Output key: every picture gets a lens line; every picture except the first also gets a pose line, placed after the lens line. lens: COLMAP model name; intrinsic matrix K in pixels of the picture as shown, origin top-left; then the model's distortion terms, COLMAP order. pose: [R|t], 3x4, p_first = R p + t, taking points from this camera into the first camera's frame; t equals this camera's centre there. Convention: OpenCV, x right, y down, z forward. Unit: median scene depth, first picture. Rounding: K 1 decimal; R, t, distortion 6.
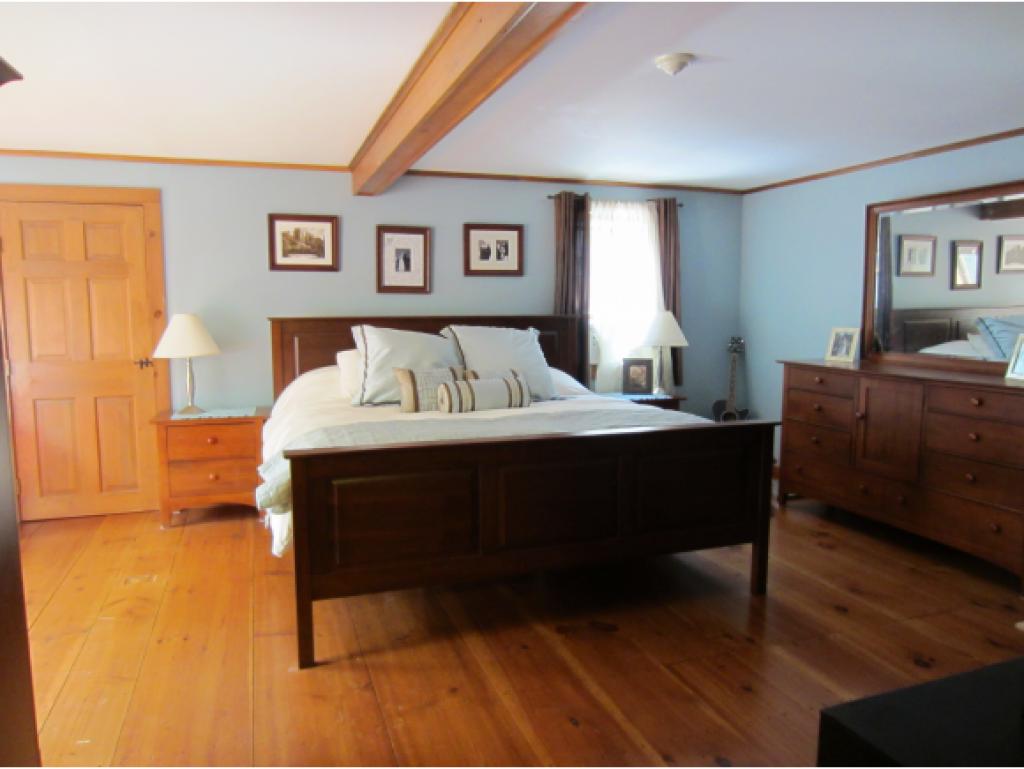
lens RADIAL K [[718.9, 0, 521.6], [0, 718.9, 386.5], [0, 0, 1]] dist [-0.038255, 0.014007]
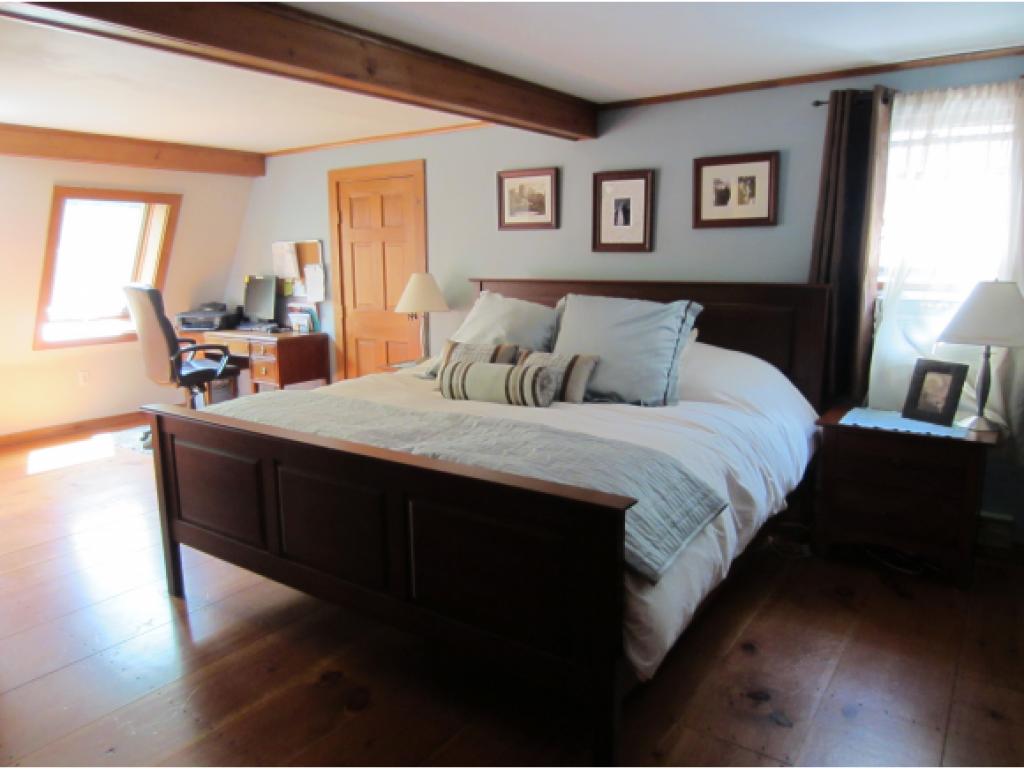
lens RADIAL K [[718.9, 0, 512.8], [0, 718.9, 382.1], [0, 0, 1]] dist [-0.038255, 0.014007]
pose [[0.571276, 0.138739, -0.808947, 0.464958], [-0.086846, 0.990295, 0.108511, -0.058937], [0.816150, 0.008264, 0.577780, 0.412824]]
